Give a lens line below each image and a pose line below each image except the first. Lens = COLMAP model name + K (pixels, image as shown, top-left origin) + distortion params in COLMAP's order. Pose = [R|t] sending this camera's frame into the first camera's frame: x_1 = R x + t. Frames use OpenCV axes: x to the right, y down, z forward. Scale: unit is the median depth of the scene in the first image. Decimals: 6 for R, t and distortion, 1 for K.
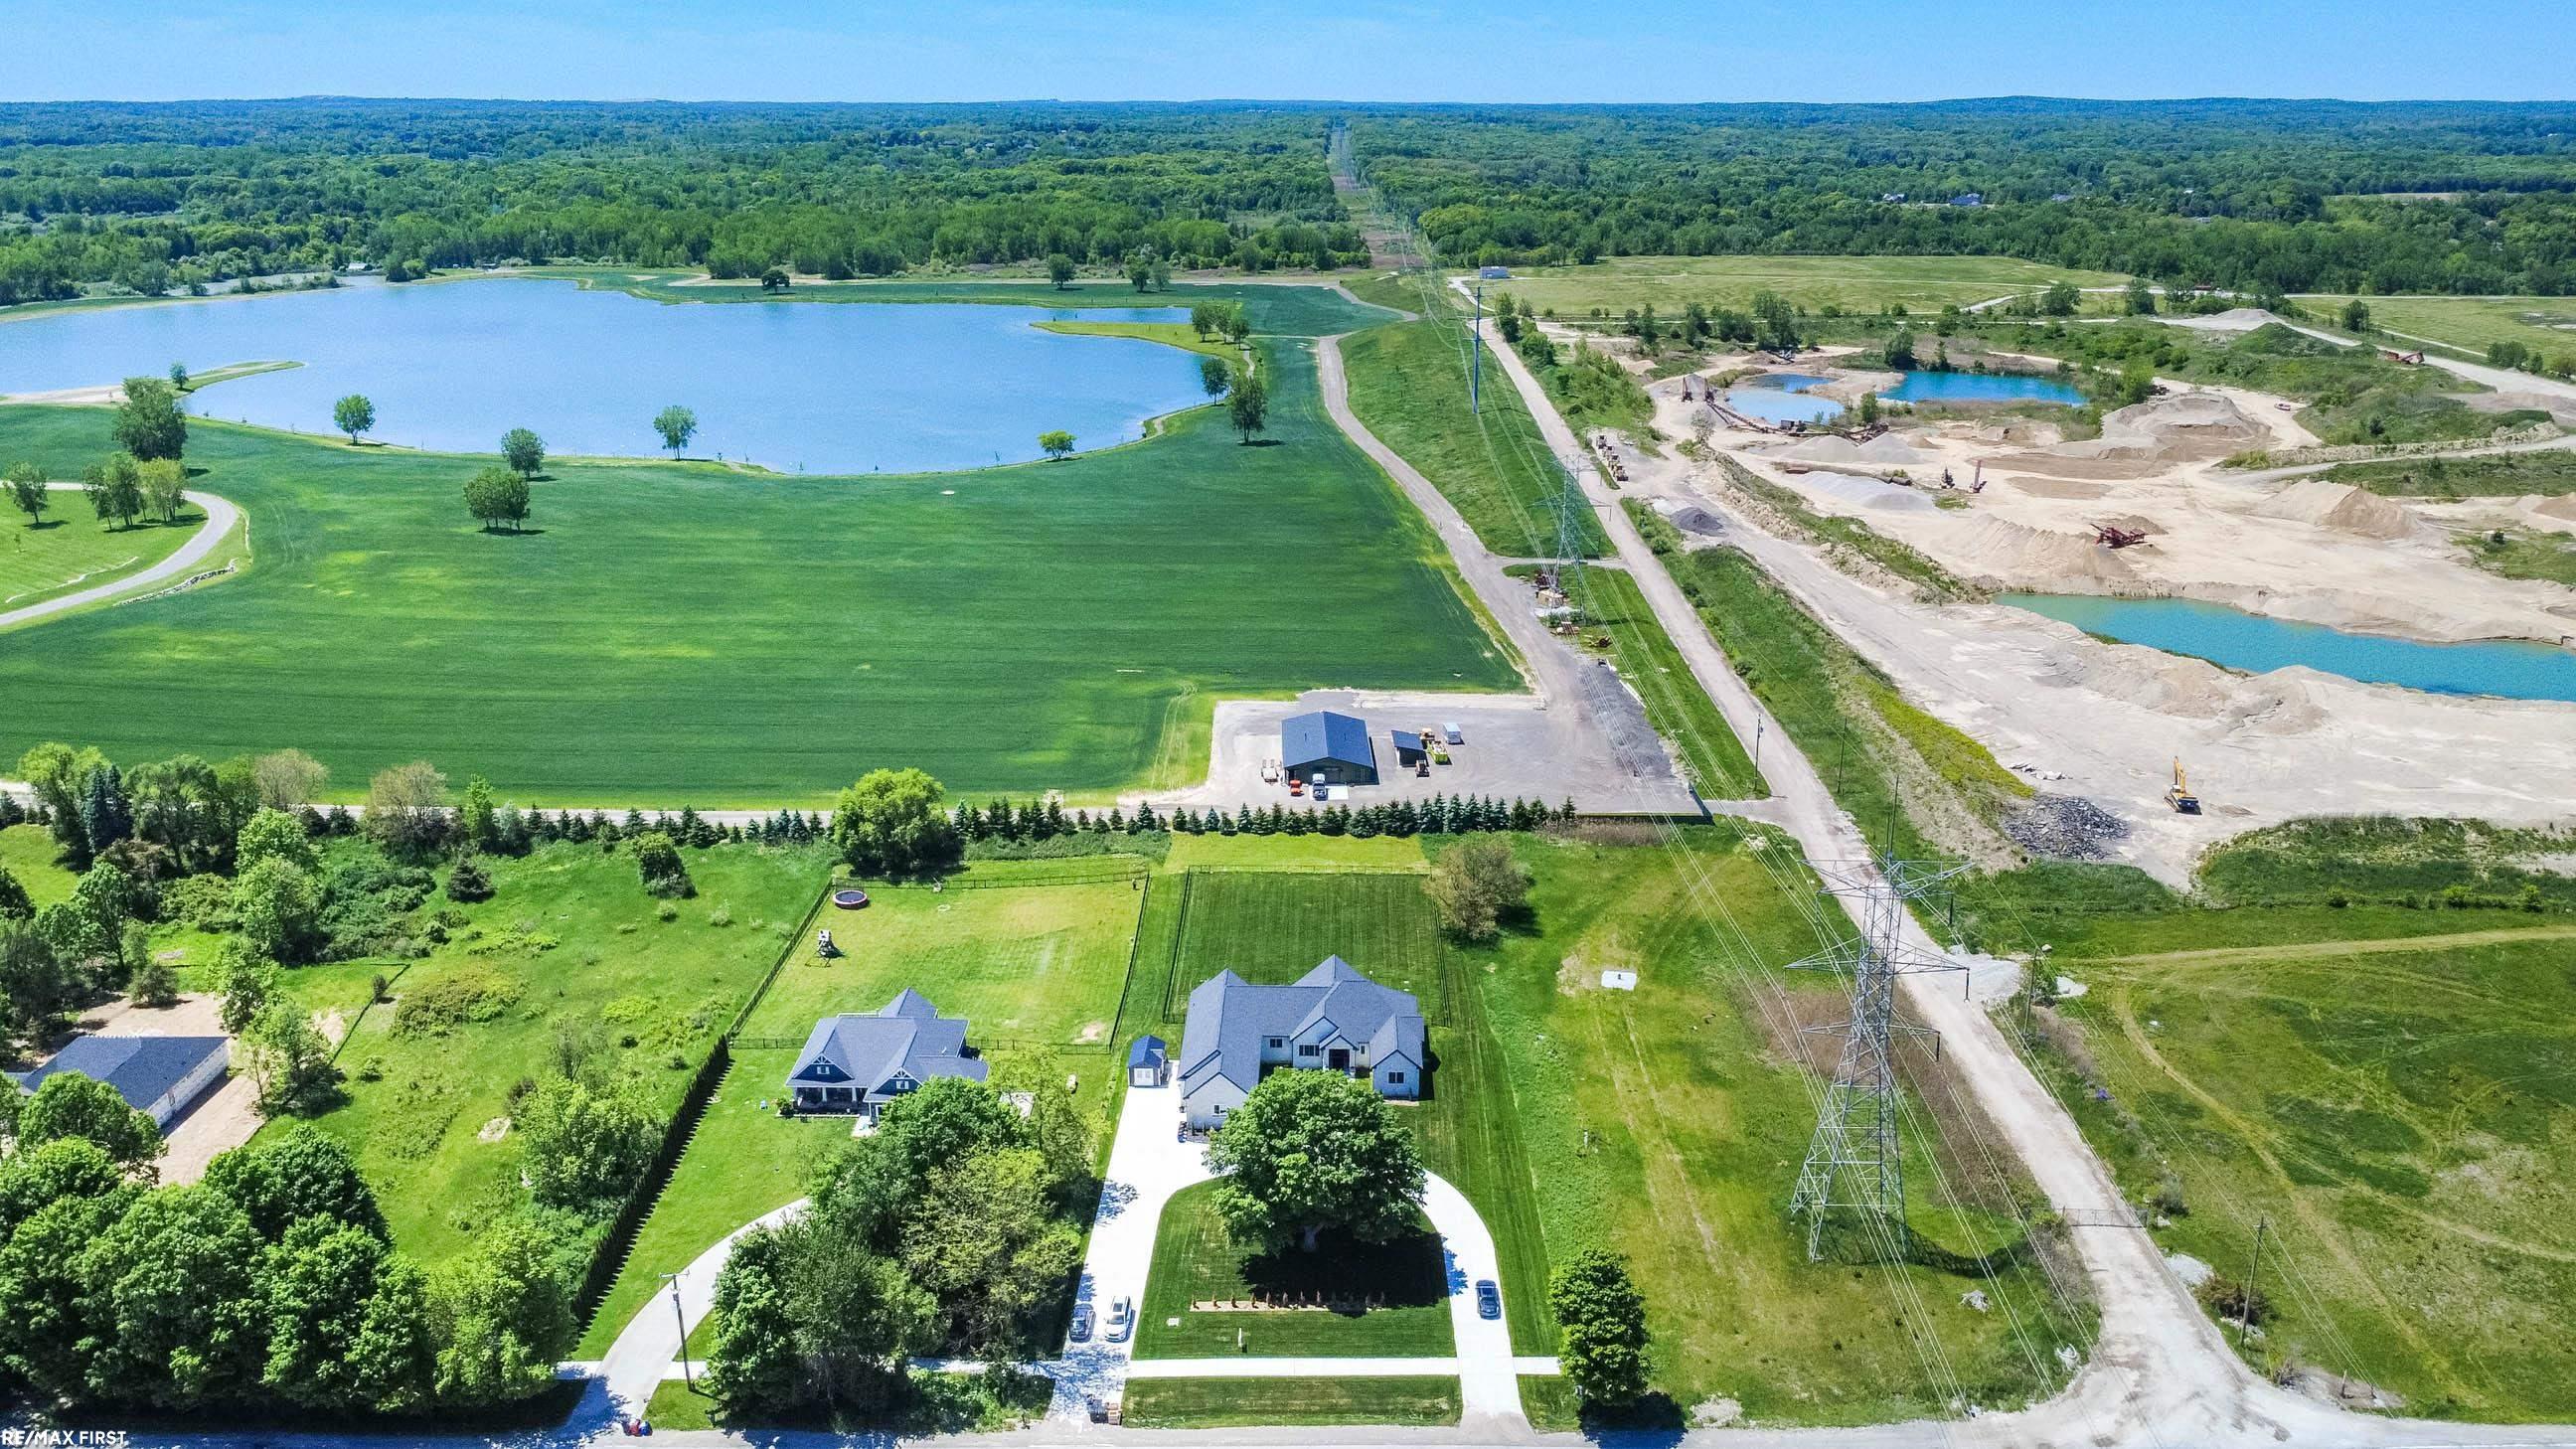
lens RADIAL K [[1929.8, 0, 1292.7], [0, 1929.8, 727.4], [0, 0, 1]] dist [0.006631, -0.006252]
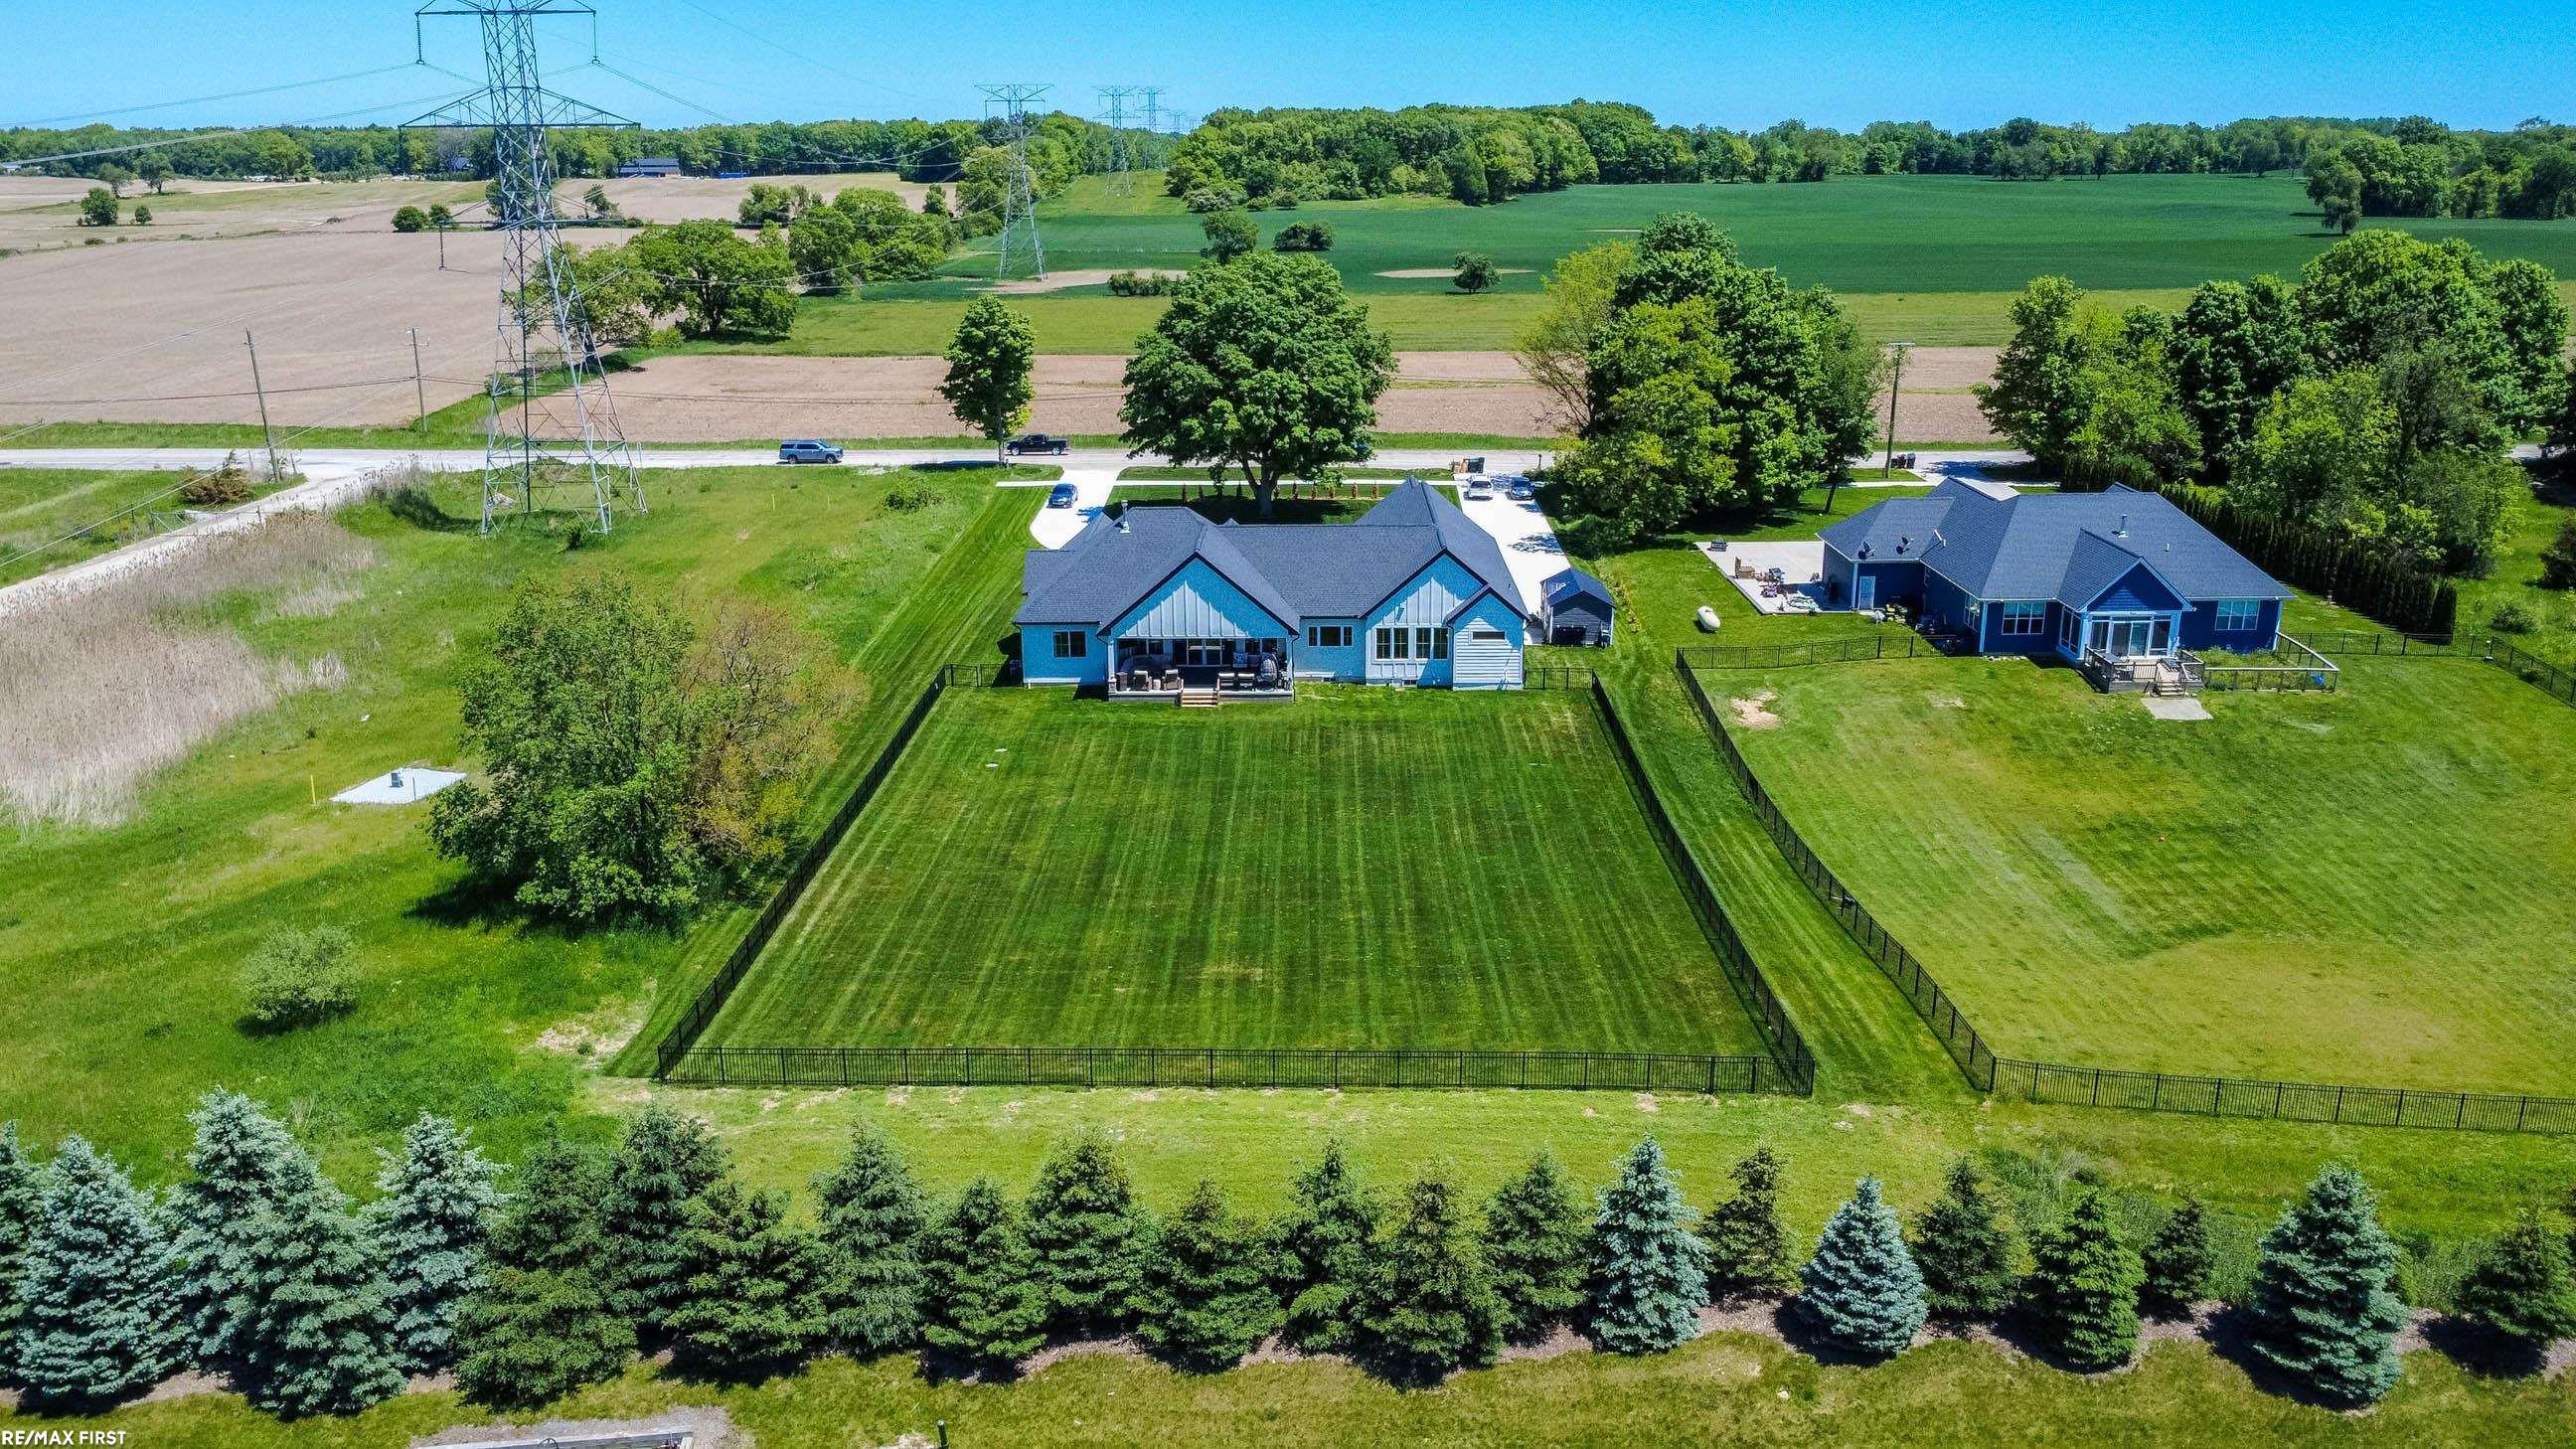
lens RADIAL K [[1929.8, 0, 1292.7], [0, 1929.8, 727.4], [0, 0, 1]] dist [0.006631, -0.006252]
pose [[-0.999921, 0.009246, -0.008539, 0.003543], [0.002653, 0.818063, 0.575122, -0.075005], [0.012303, 0.575054, -0.818023, 1.114447]]
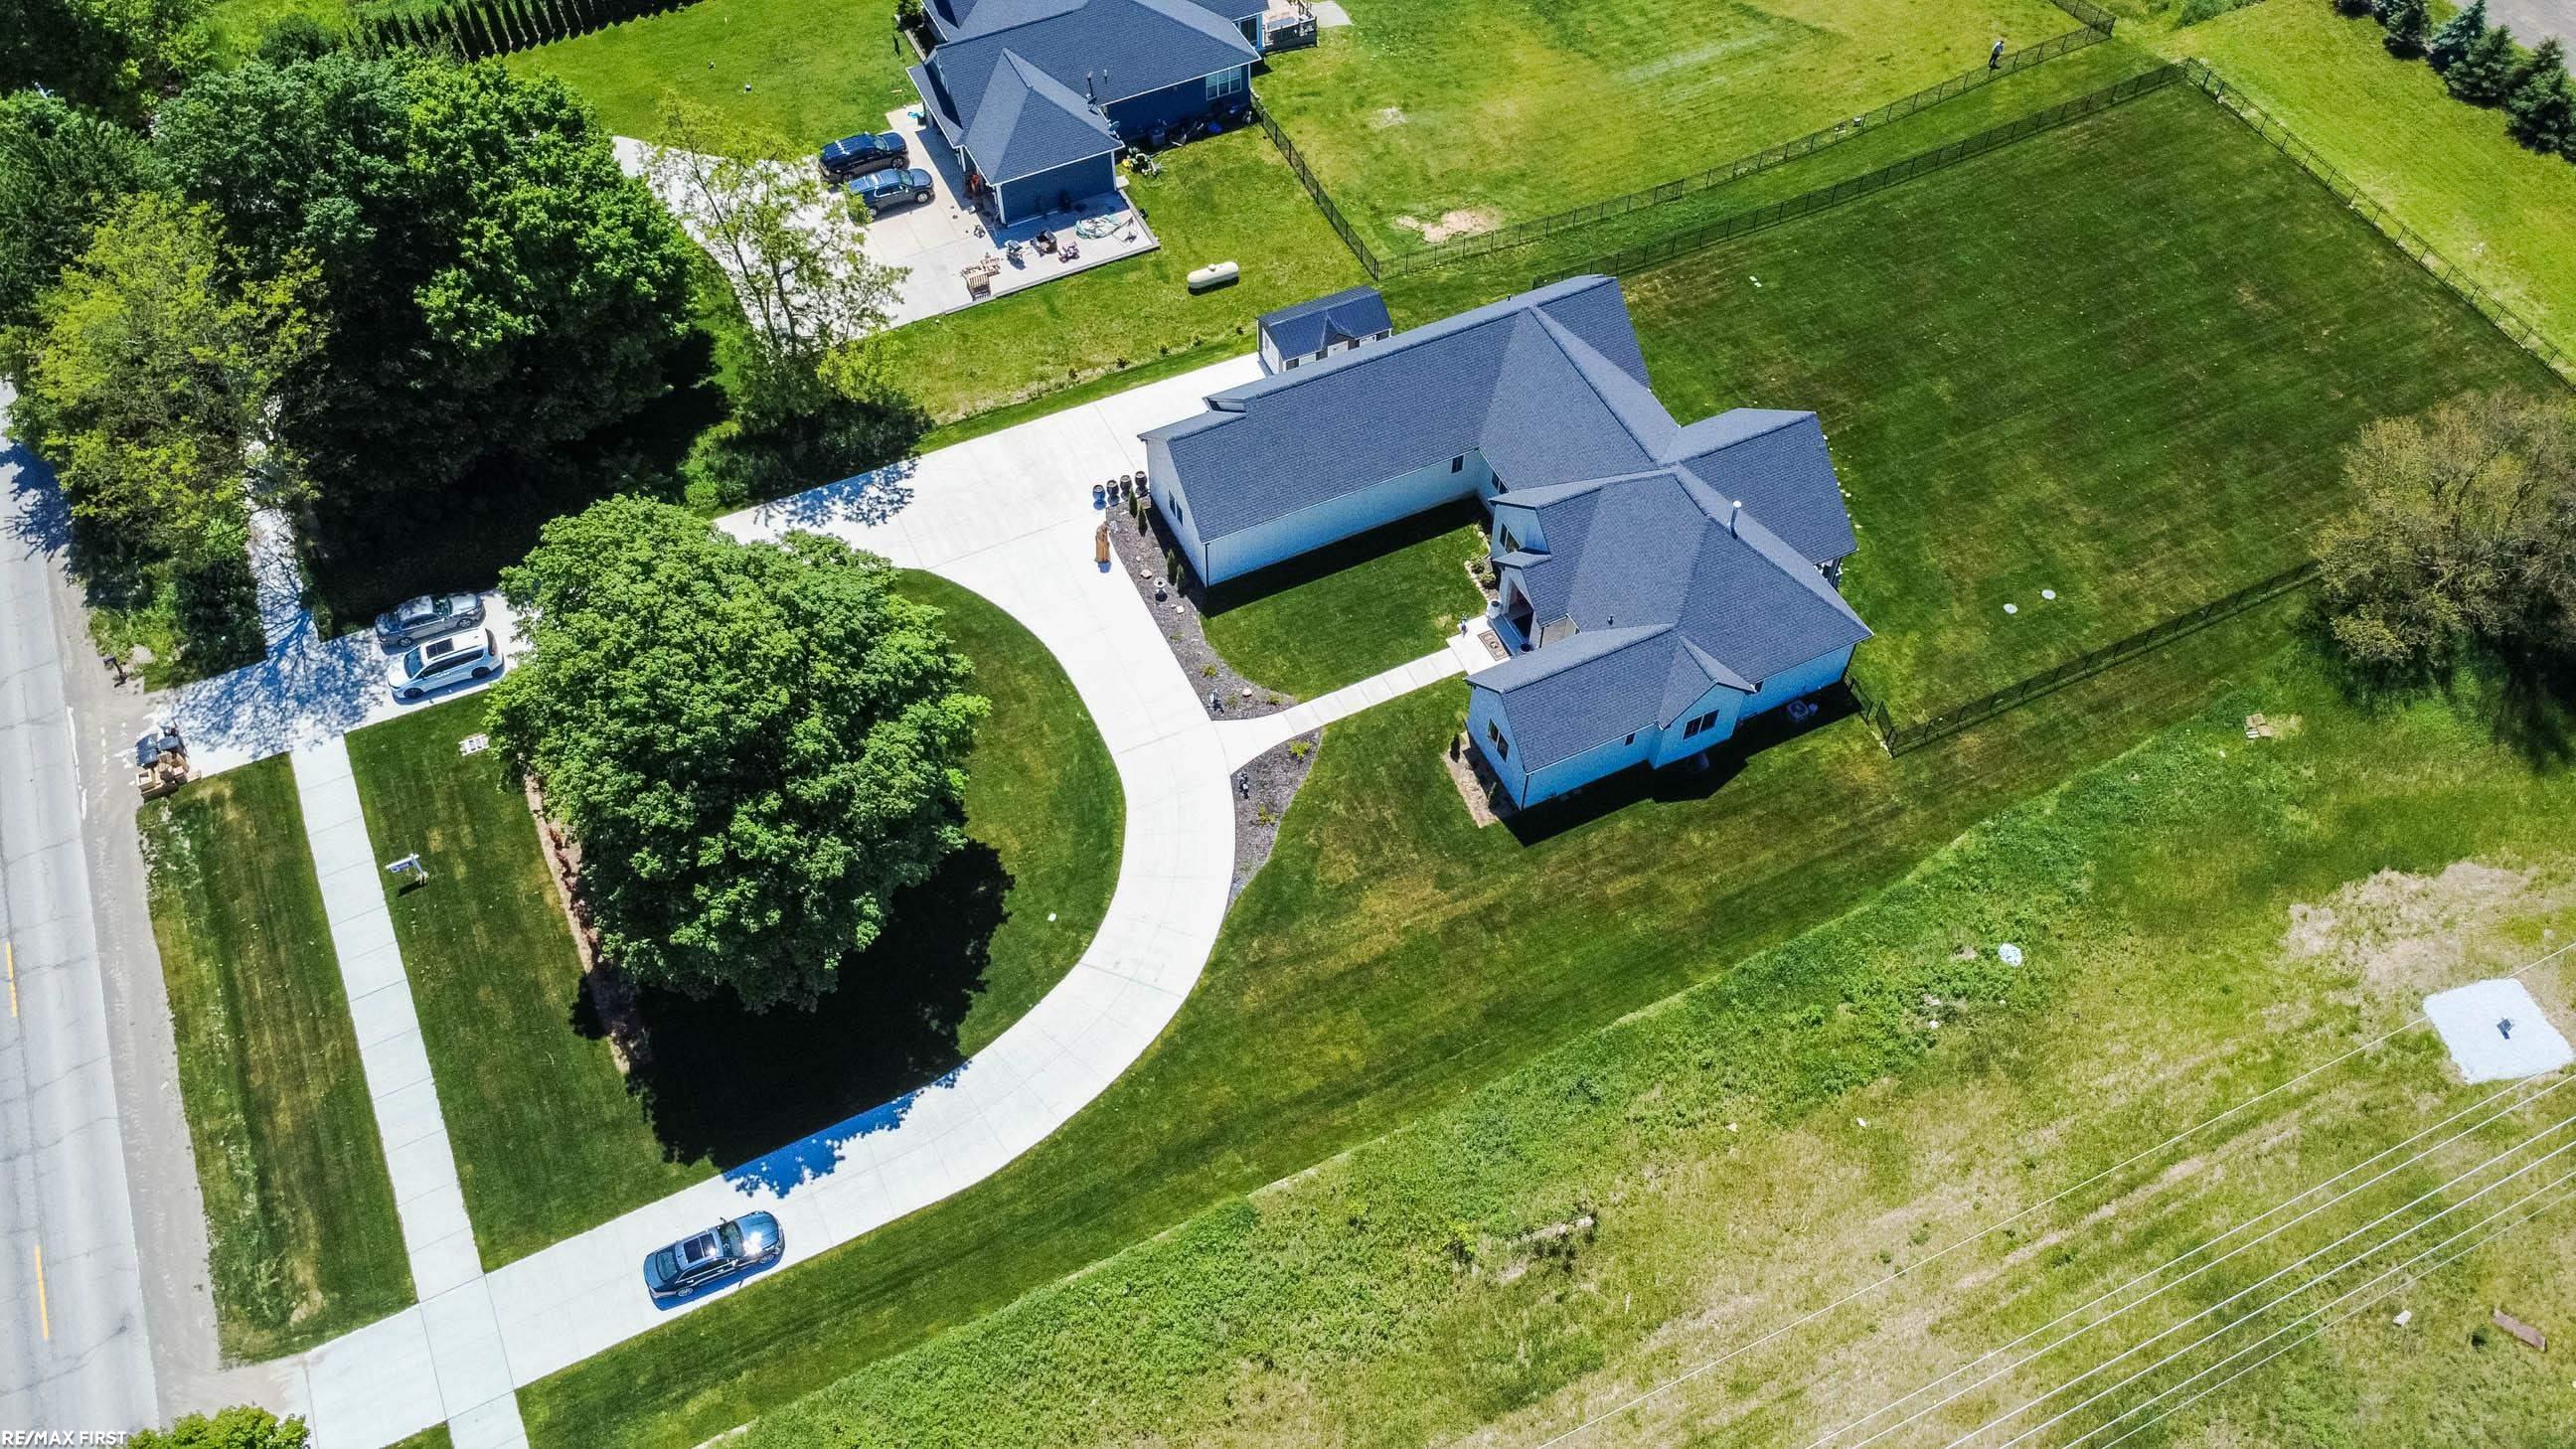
lens RADIAL K [[1929.8, 0, 1292.7], [0, 1929.8, 727.4], [0, 0, 1]] dist [0.006631, -0.006252]
pose [[0.448526, 0.718060, -0.532179, 0.185526], [-0.281218, 0.678571, 0.678571, -0.060594], [0.848376, -0.154698, 0.506287, 0.574497]]
